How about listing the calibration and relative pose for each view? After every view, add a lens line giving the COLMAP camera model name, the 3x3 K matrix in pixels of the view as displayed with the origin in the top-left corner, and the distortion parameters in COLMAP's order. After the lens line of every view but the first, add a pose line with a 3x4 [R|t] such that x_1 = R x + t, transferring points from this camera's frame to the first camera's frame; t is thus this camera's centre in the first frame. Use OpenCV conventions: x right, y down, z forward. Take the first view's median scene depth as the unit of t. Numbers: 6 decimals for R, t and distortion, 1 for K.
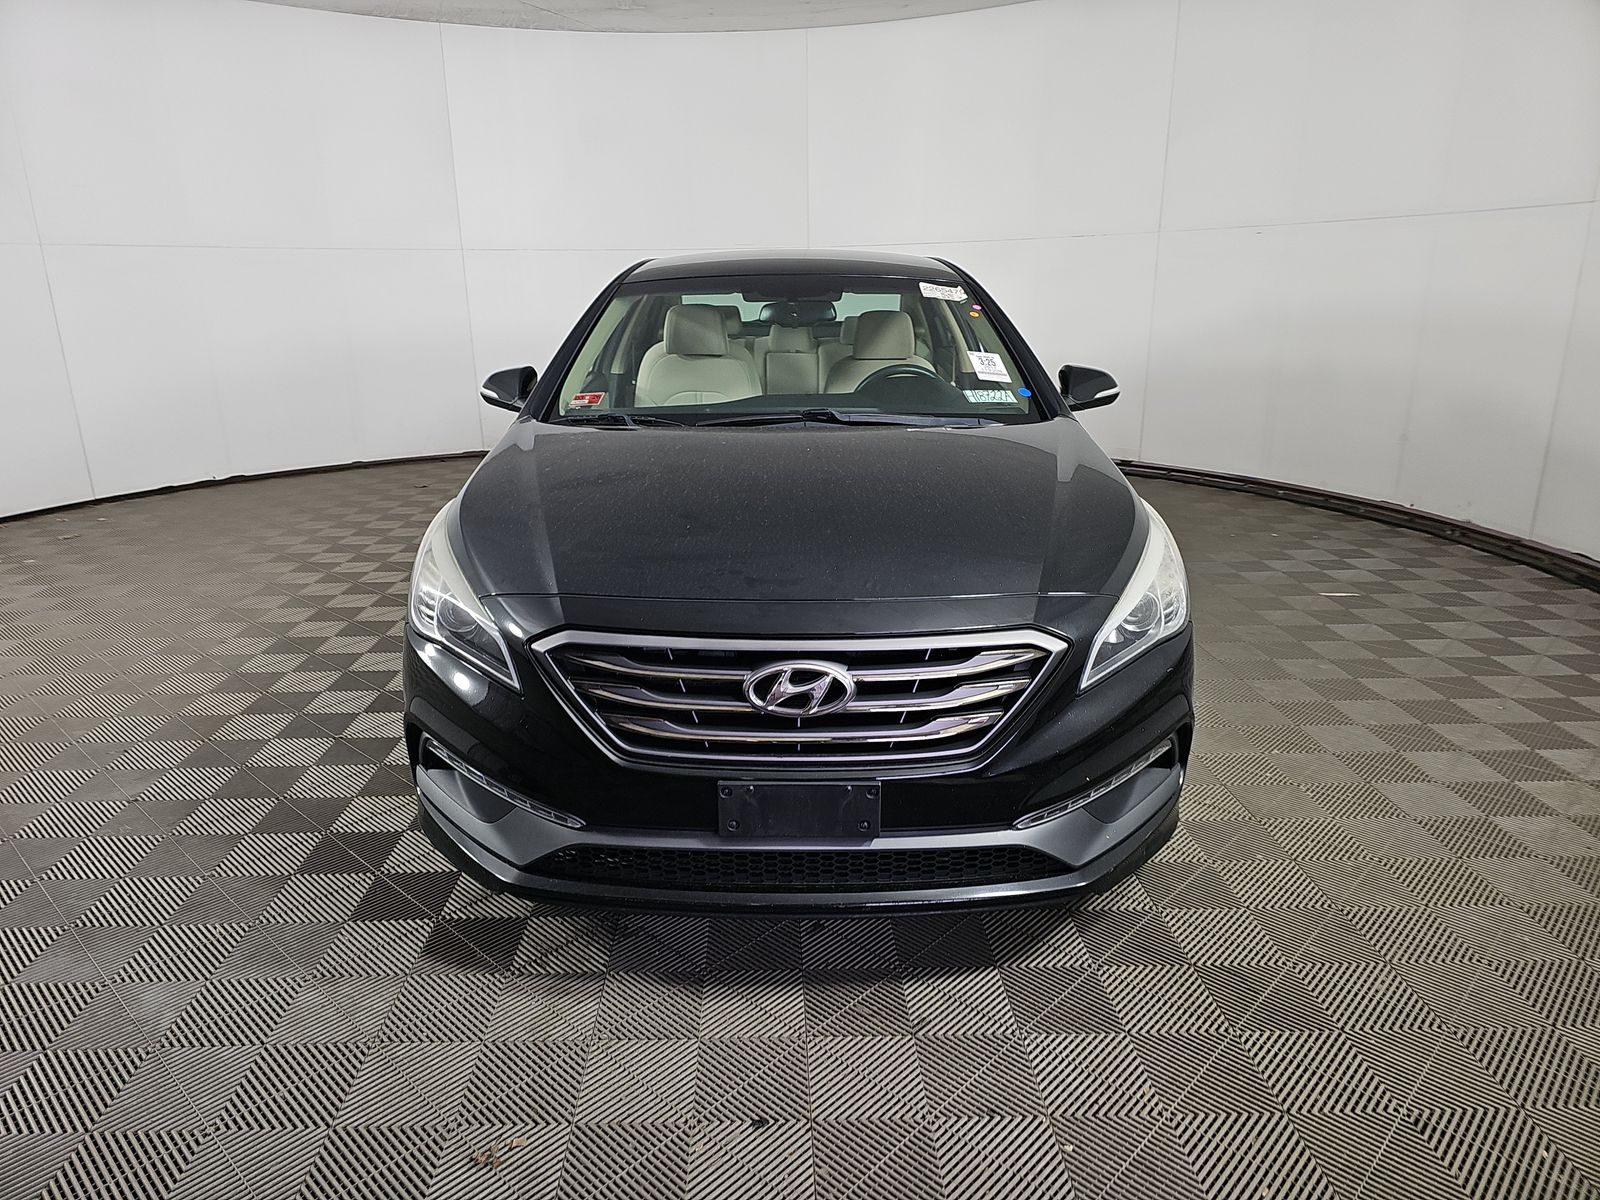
lens RADIAL K [[1075.6, 0, 801.6], [0, 1075.6, 572.5], [0, 0, 1]] dist [-0.004199, -0.000687]
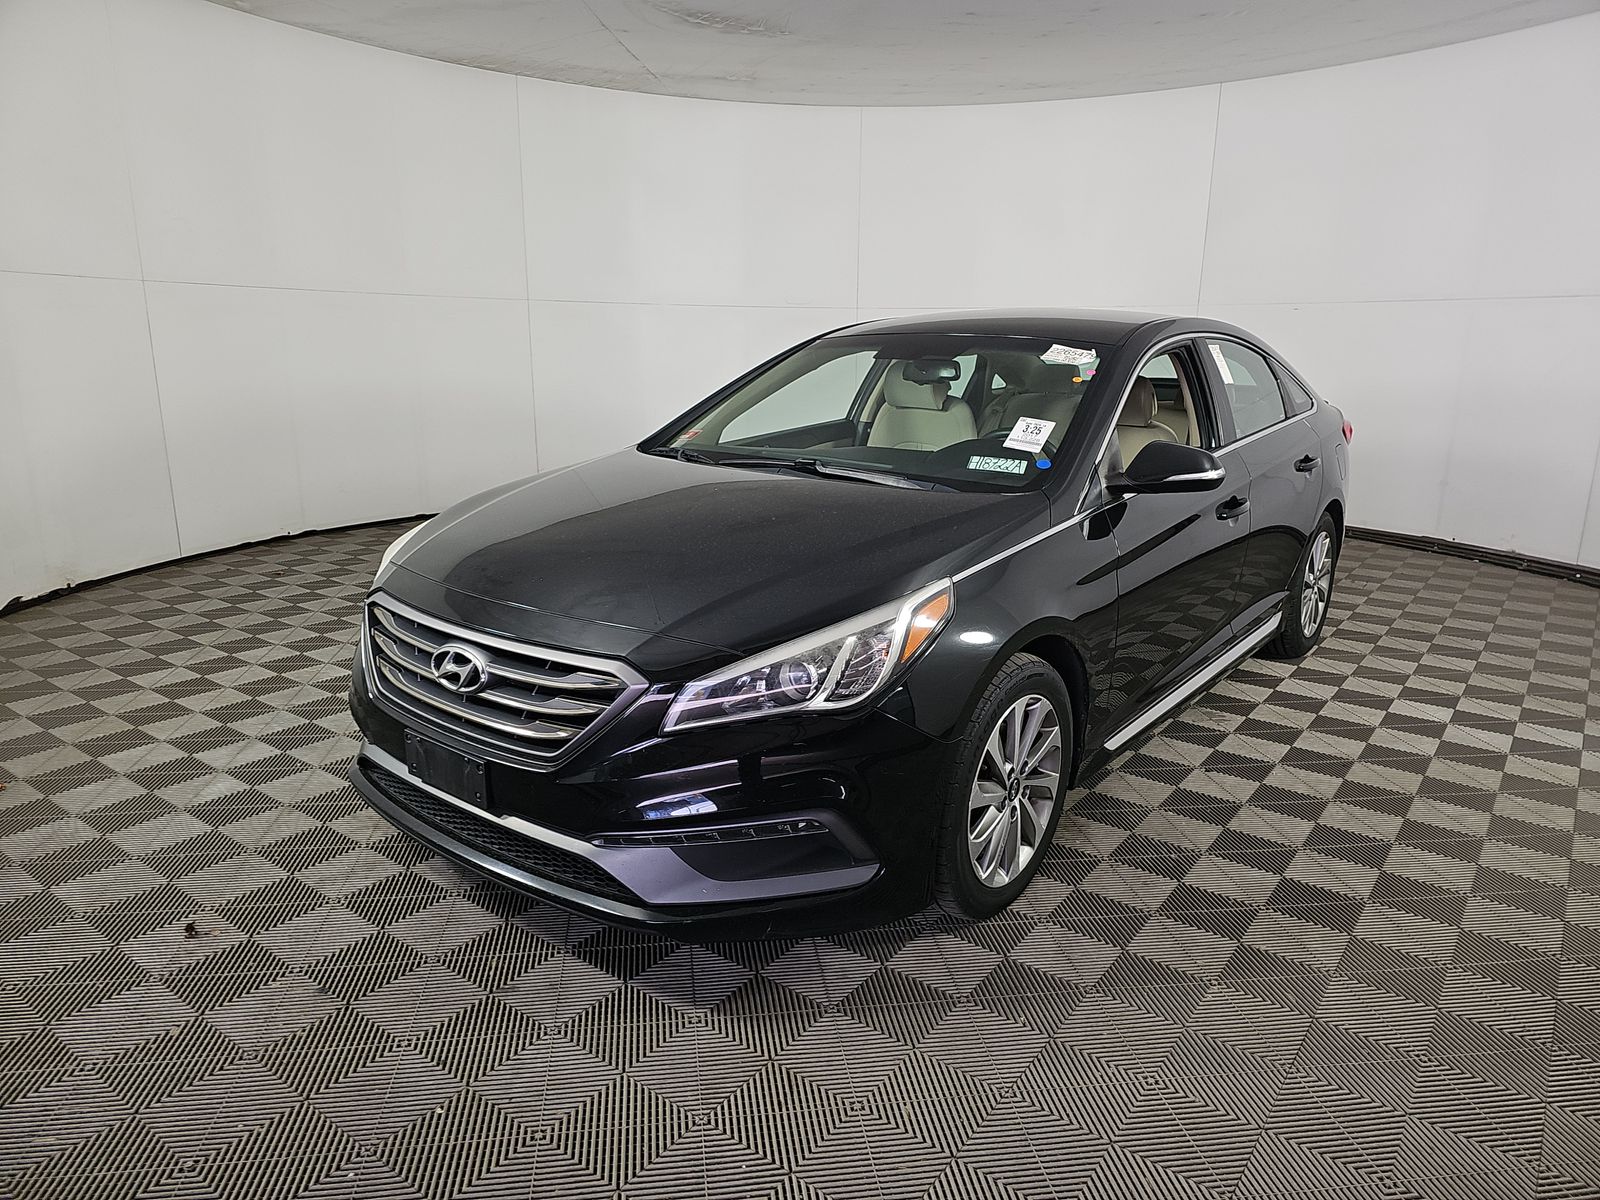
lens RADIAL K [[1061.2, 0, 800.0], [0, 1061.2, 600.0], [0, 0, 1]] dist [0.100482, 0.000022]
pose [[0.780420, 0.163505, -0.603499, 0.992760], [-0.180160, 0.983071, 0.033368, -0.075779], [0.598738, 0.082685, 0.796665, 0.261149]]
